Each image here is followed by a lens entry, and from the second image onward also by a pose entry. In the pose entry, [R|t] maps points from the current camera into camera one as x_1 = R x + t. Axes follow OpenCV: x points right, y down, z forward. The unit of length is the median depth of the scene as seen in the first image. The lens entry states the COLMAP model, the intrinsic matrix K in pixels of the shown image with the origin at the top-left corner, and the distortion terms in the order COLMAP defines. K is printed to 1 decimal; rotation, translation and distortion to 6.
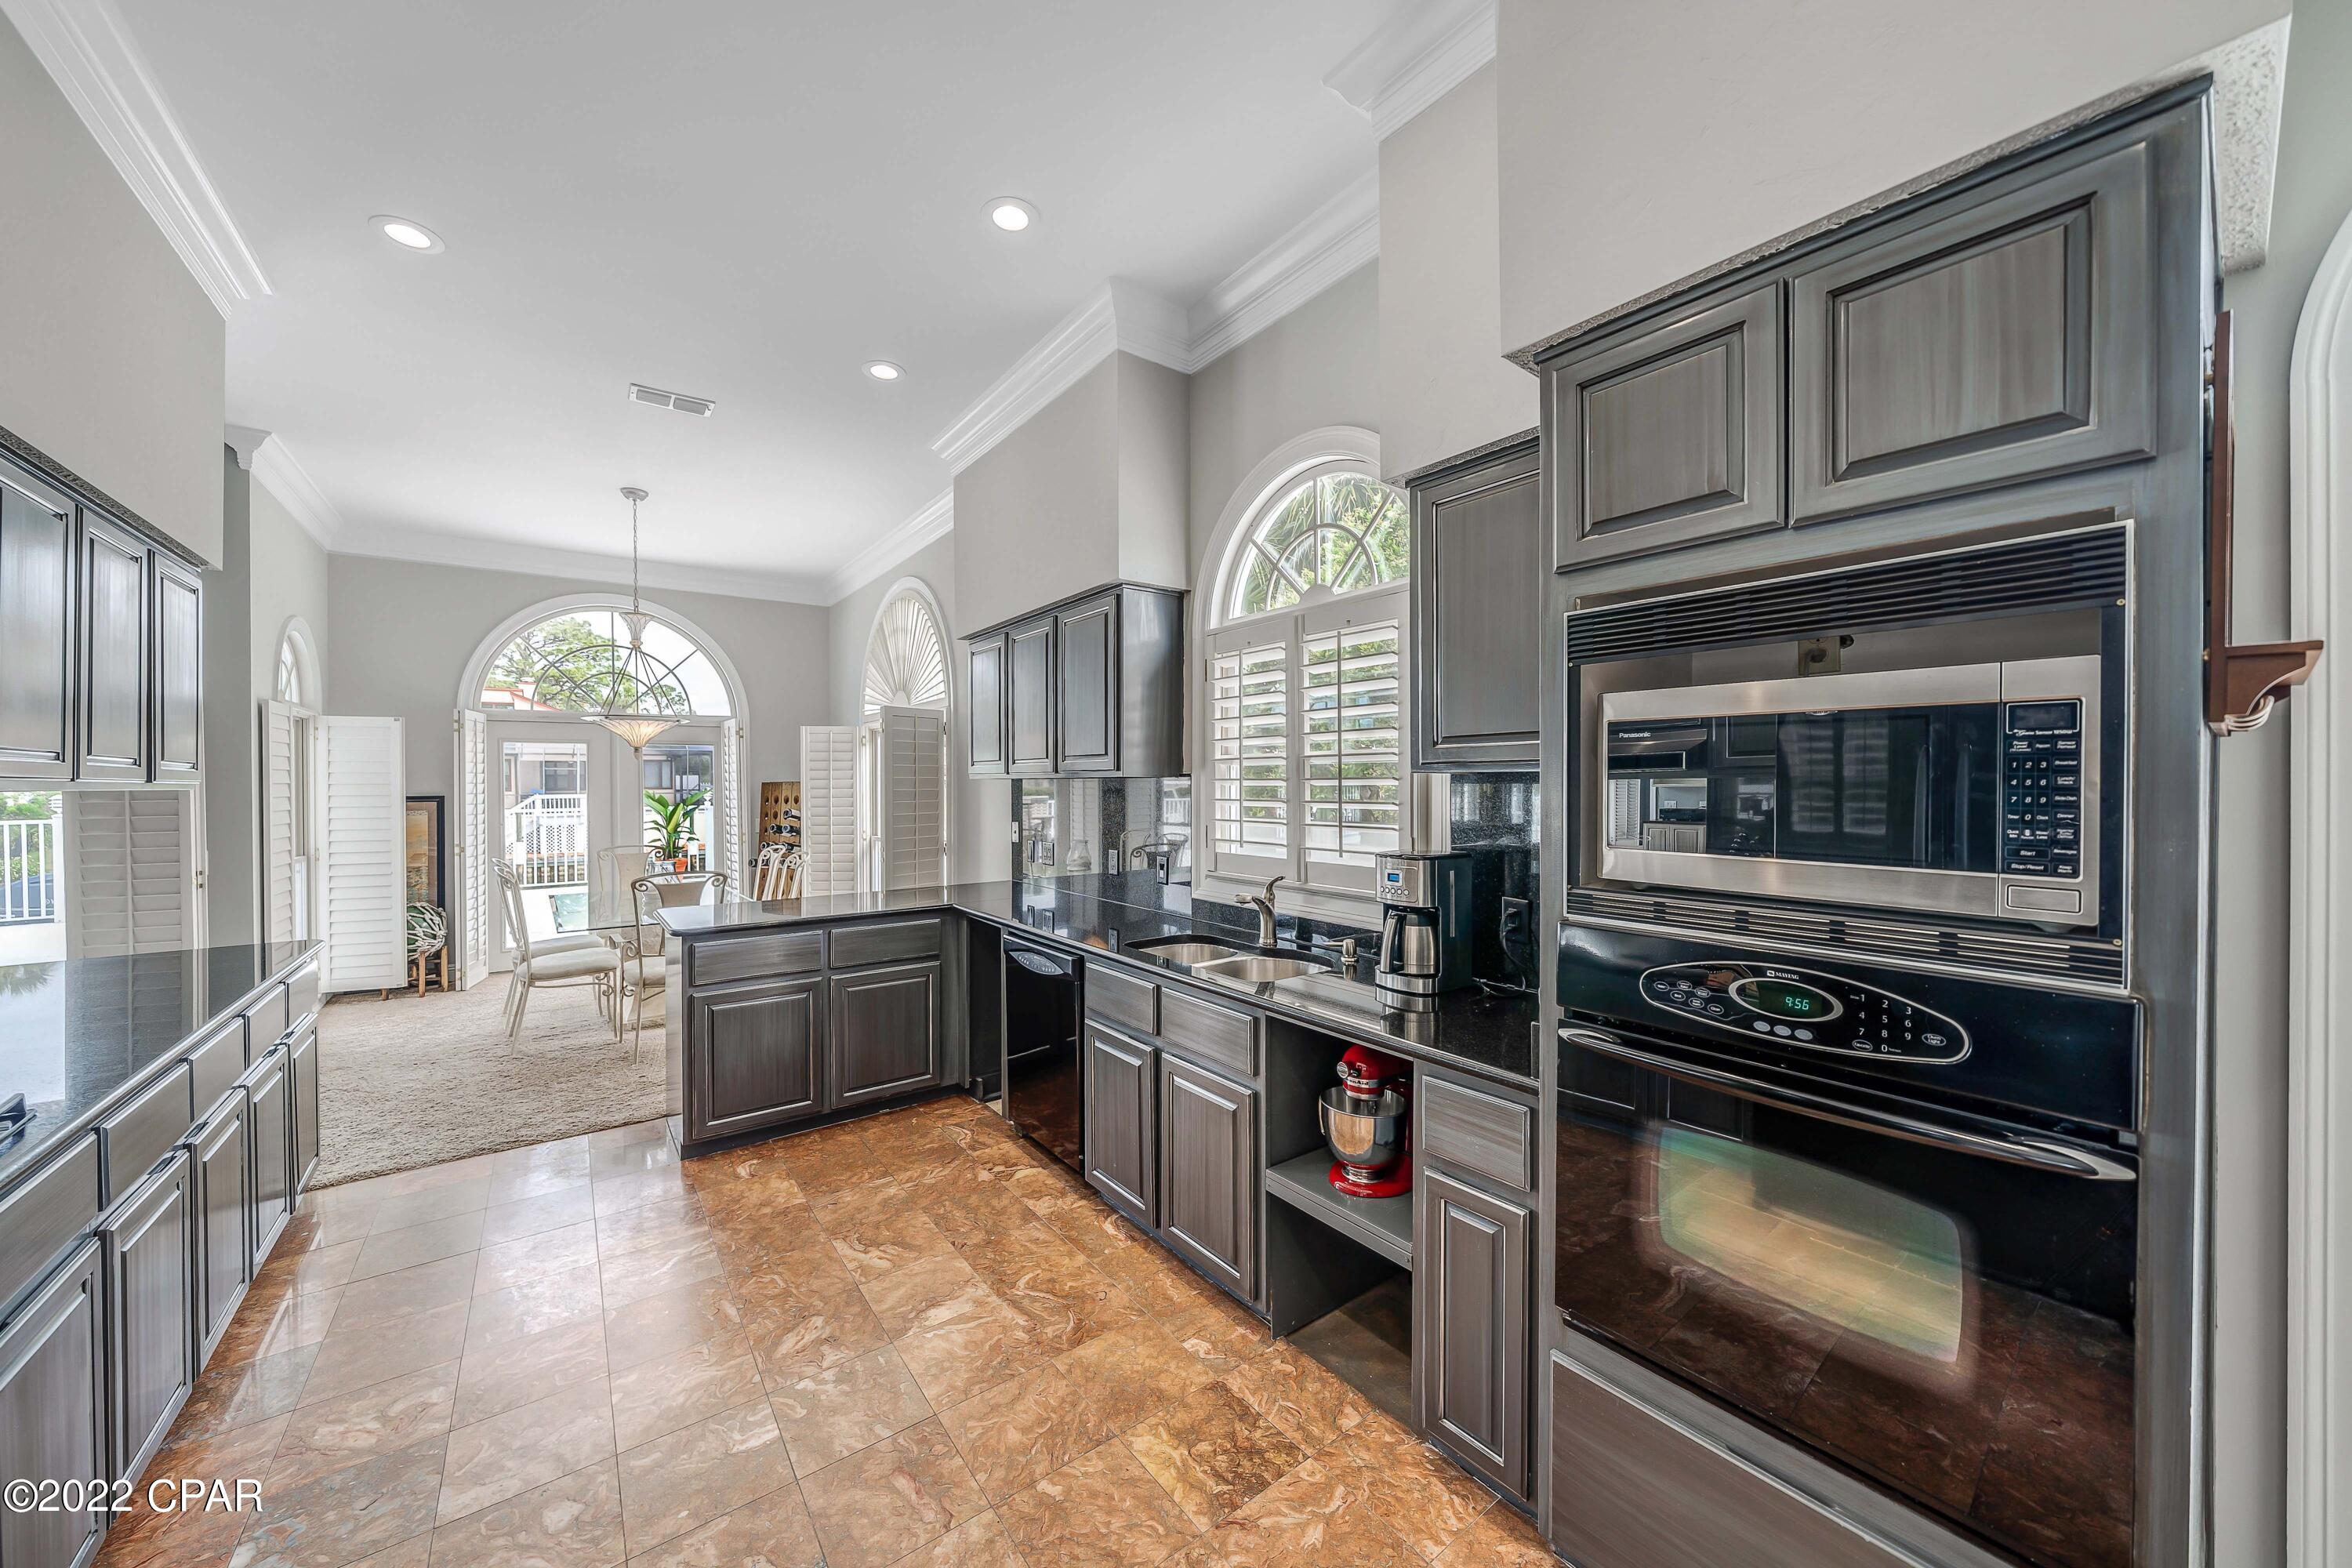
lens RADIAL K [[826.4, 0, 1140.9], [0, 826.4, 789.1], [0, 0, 1]] dist [-0.001350, -0.000115]
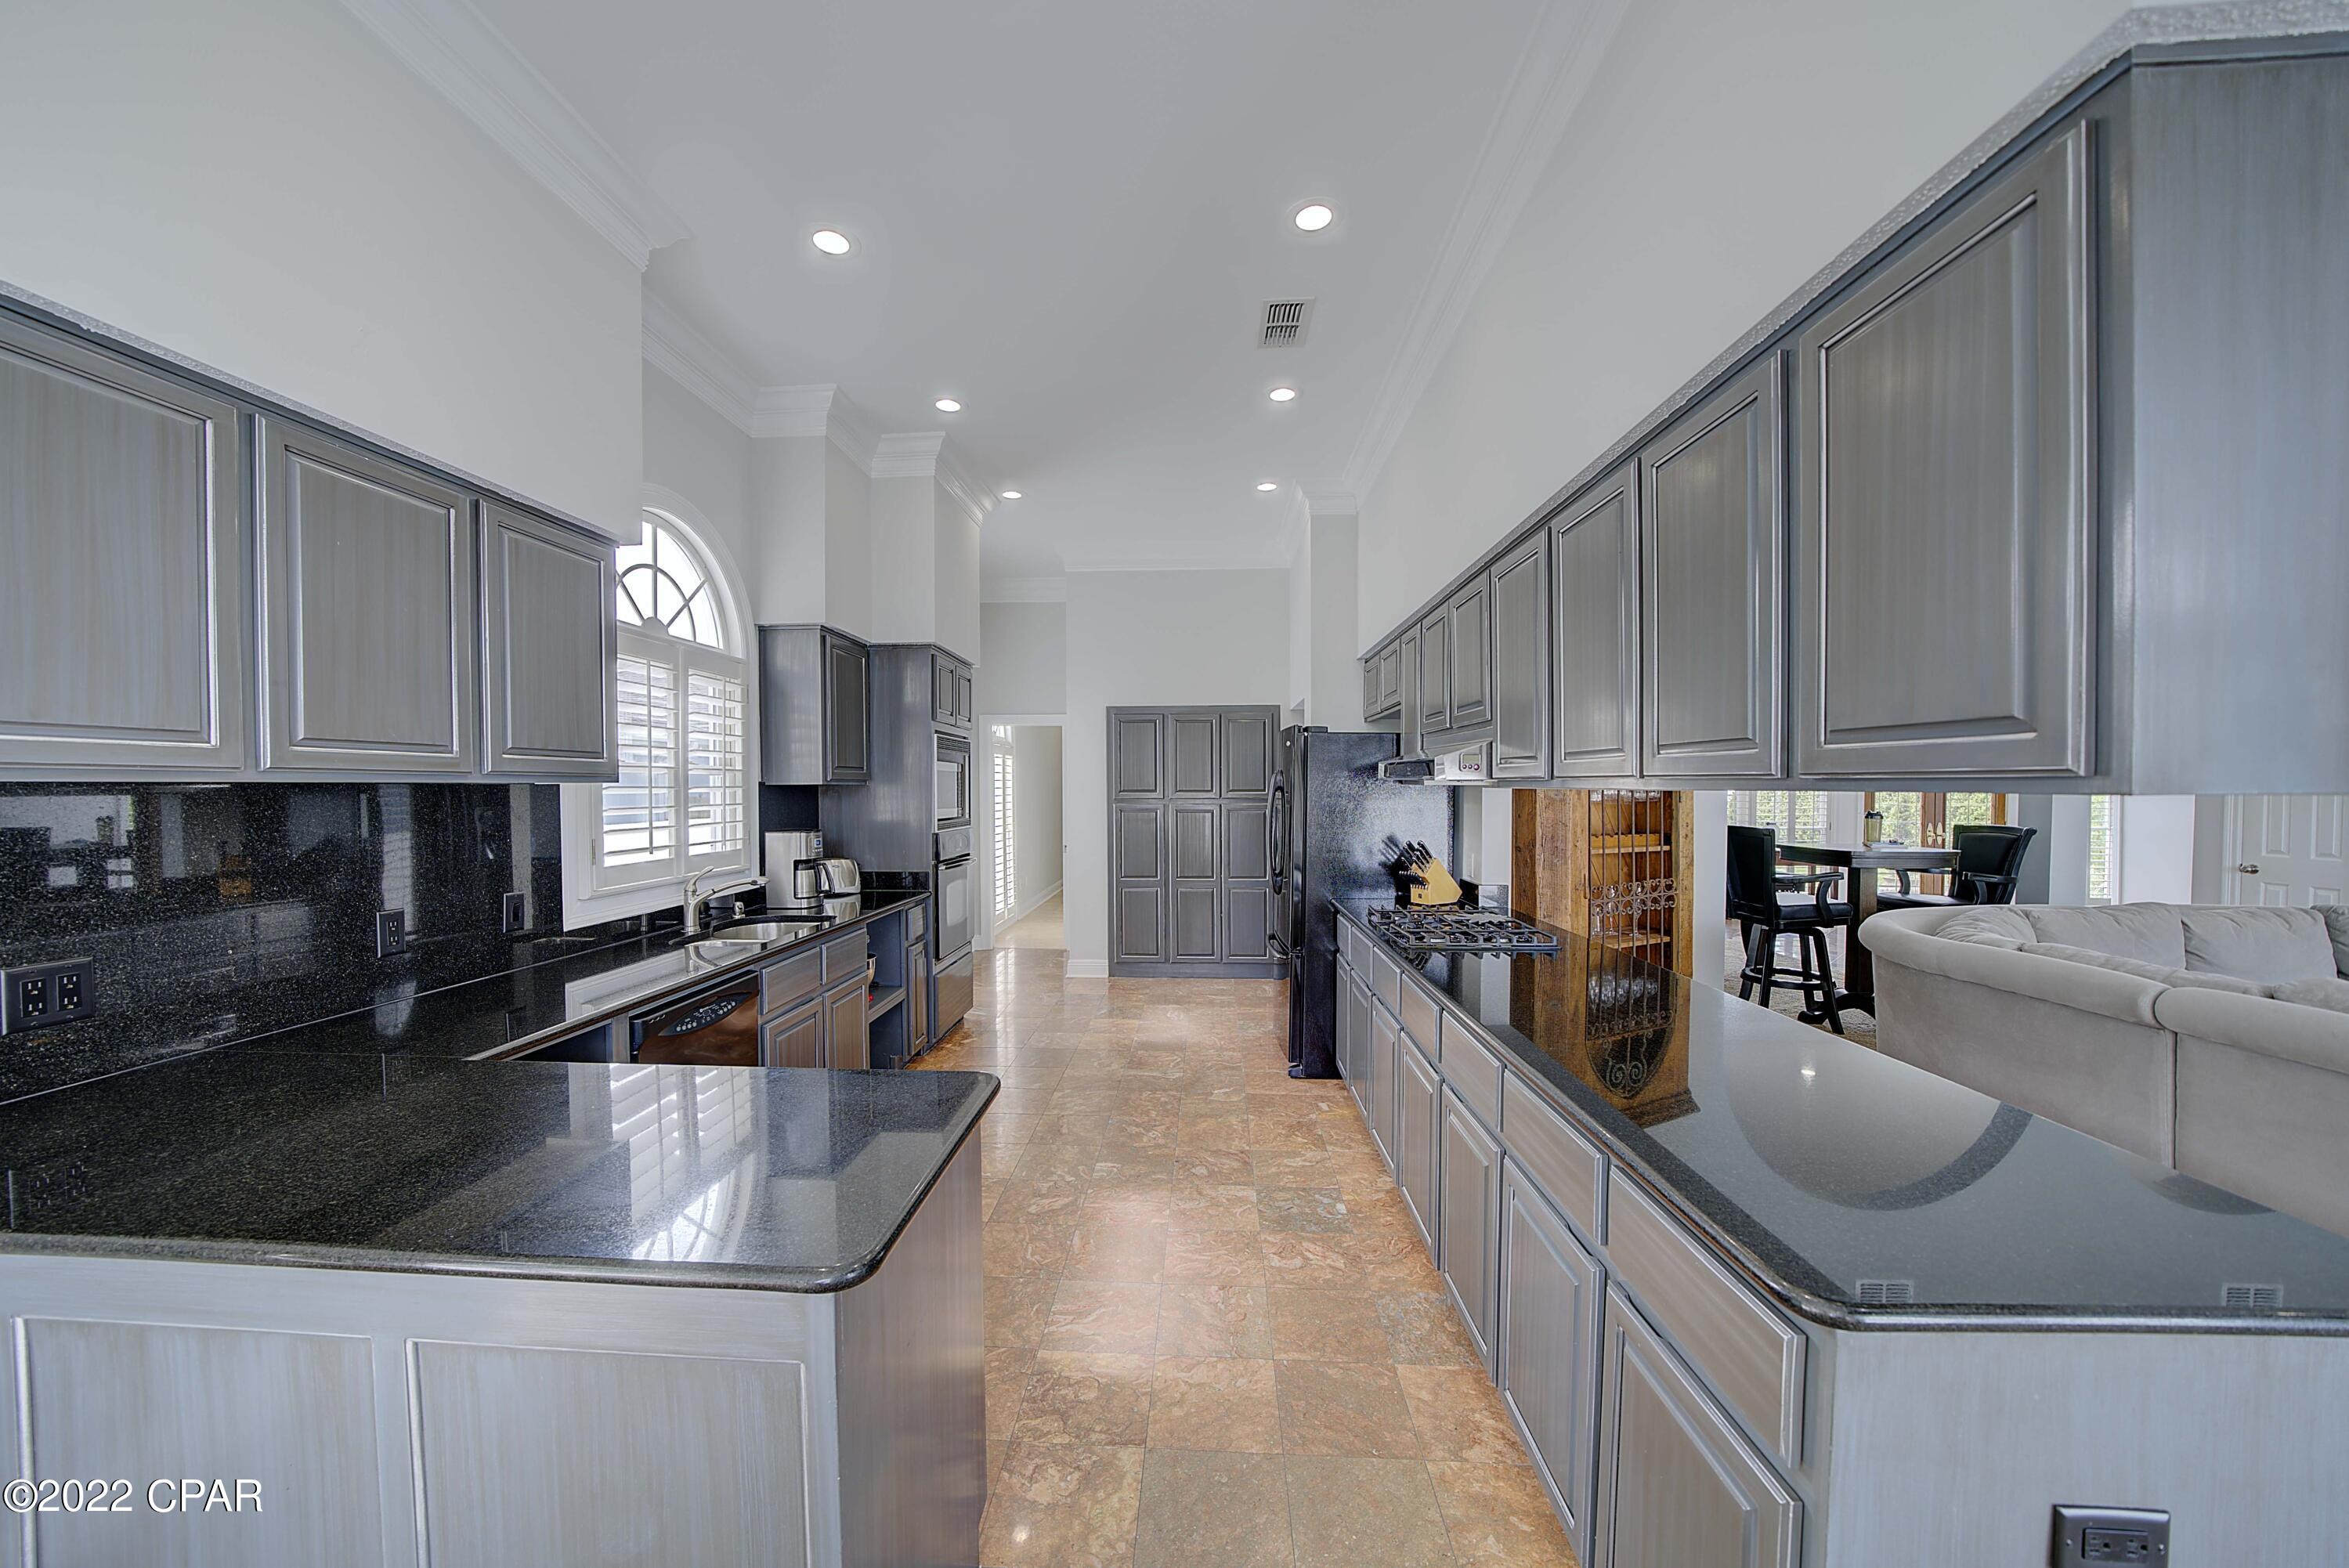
lens RADIAL K [[825.4, 0, 1139.5], [0, 825.4, 789.1], [0, 0, 1]] dist [-0.001350, -0.000115]
pose [[-0.760042, 0.000891, 0.649874, -1.323029], [0.009104, 0.999916, 0.009276, -0.017362], [-0.649811, 0.012966, -0.759986, 1.821173]]
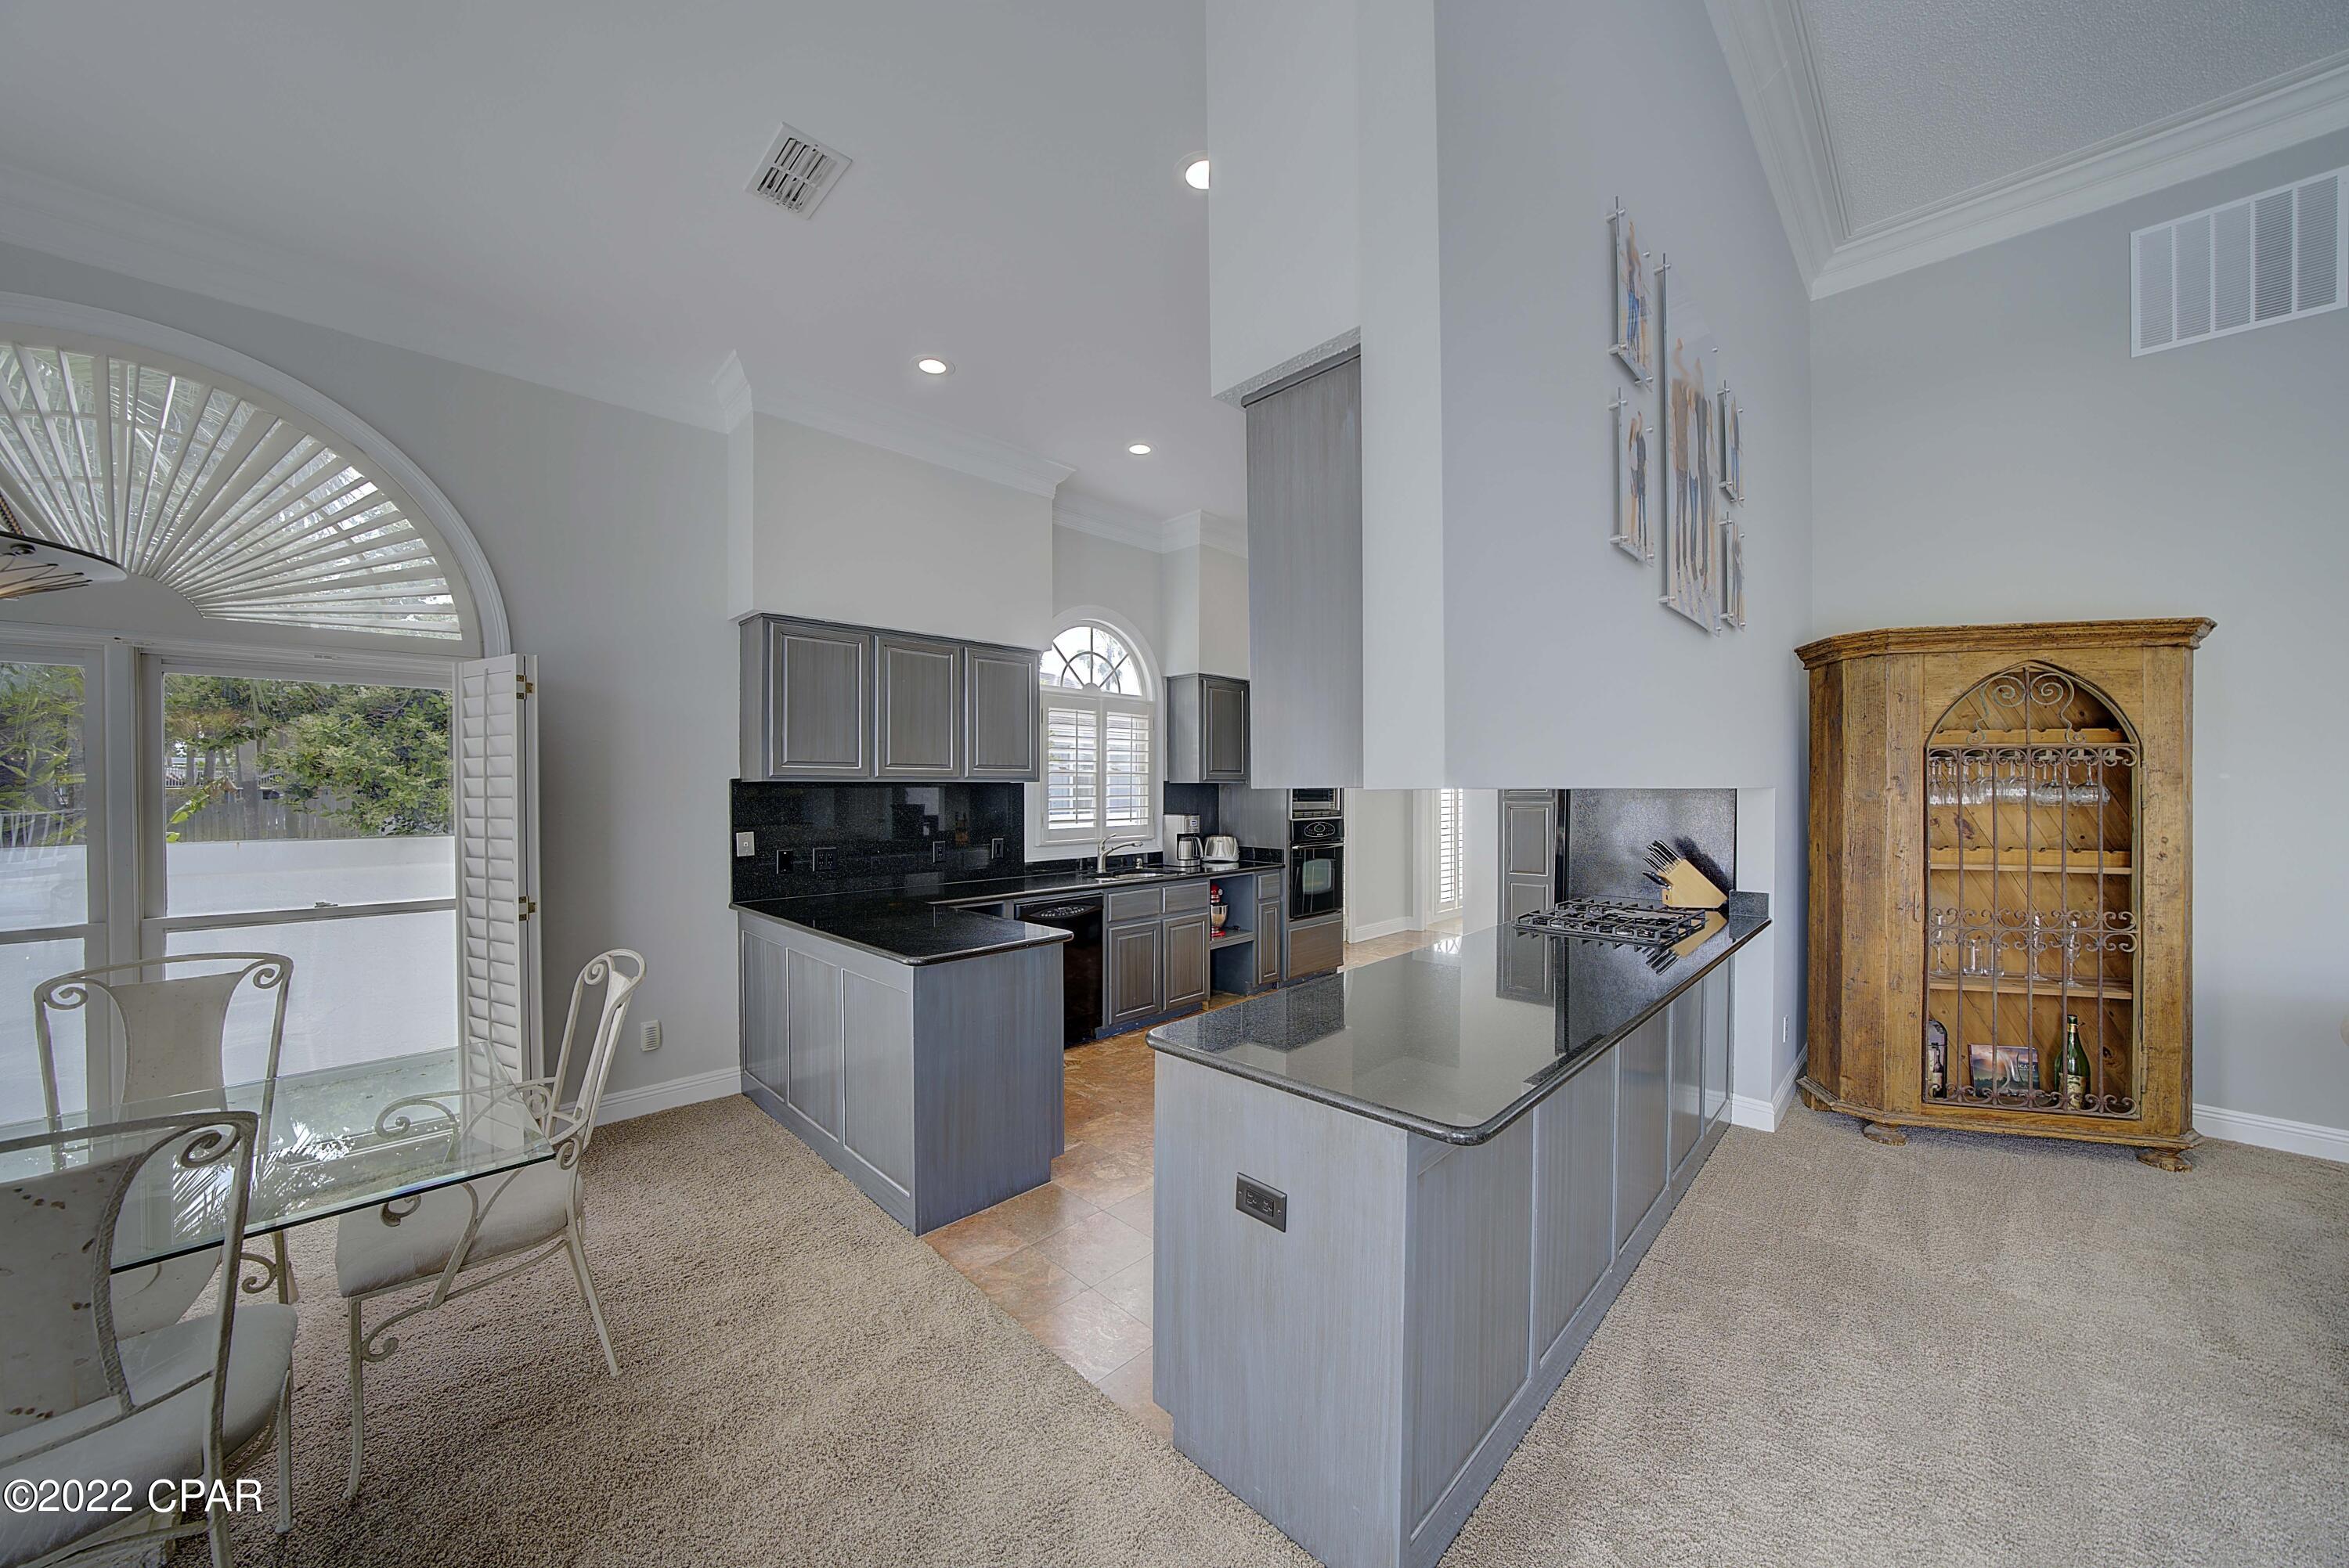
lens RADIAL K [[814.5, 0, 1170.7], [0, 814.5, 777.4], [0, 0, 1]] dist [-0.000082, 0.000088]
pose [[-0.160658, 0.011416, 0.986944, -2.128171], [0.007582, 0.999918, -0.010332, -0.010040], [-0.986981, 0.005823, -0.160732, 1.421050]]
